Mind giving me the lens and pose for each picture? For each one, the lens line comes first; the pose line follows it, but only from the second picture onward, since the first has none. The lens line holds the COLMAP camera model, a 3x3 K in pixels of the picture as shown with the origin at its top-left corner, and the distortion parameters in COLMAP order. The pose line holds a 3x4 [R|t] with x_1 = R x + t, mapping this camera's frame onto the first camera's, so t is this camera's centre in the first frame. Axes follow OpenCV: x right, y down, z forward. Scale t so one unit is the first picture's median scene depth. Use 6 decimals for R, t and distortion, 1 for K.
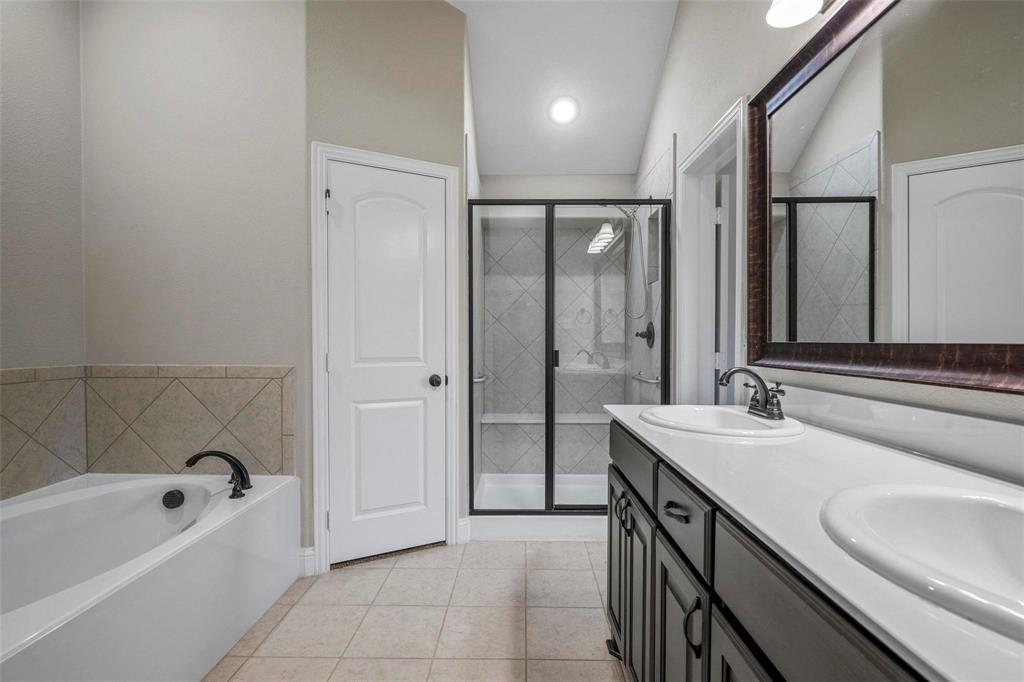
lens RADIAL K [[471.8, 0, 517.2], [0, 471.8, 342.5], [0, 0, 1]] dist [-0.001972, 0.000508]
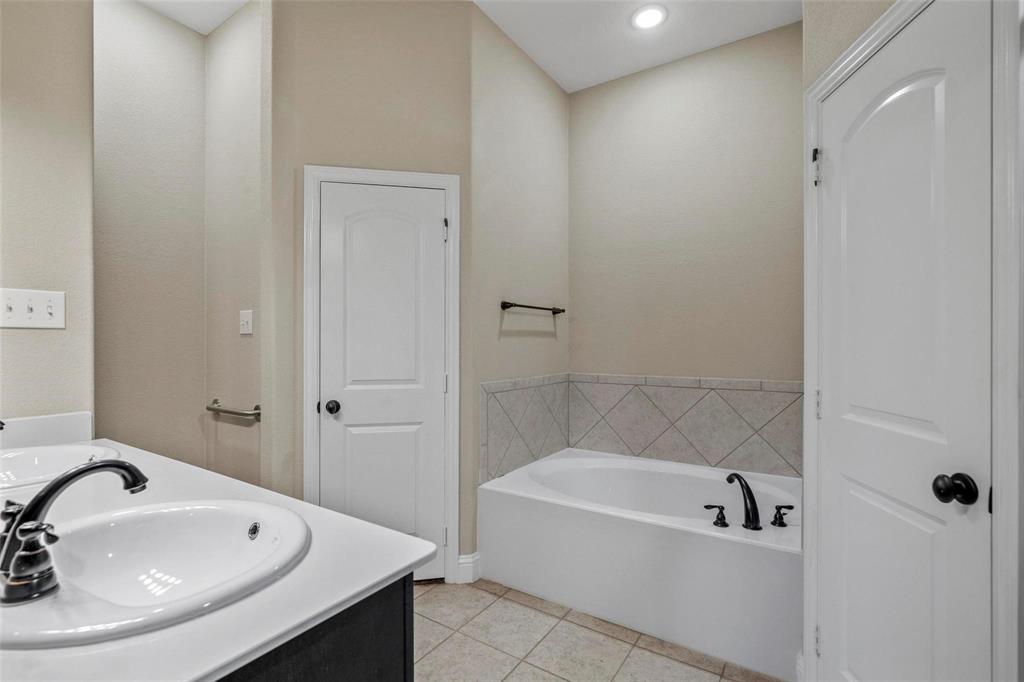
lens RADIAL K [[471.8, 0, 516.3], [0, 471.8, 347.4], [0, 0, 1]] dist [-0.001972, 0.000508]
pose [[-0.535452, 0.005446, -0.844548, 0.539852], [-0.005085, 0.999940, 0.009672, -0.056987], [0.844550, 0.009473, -0.535393, 1.377654]]
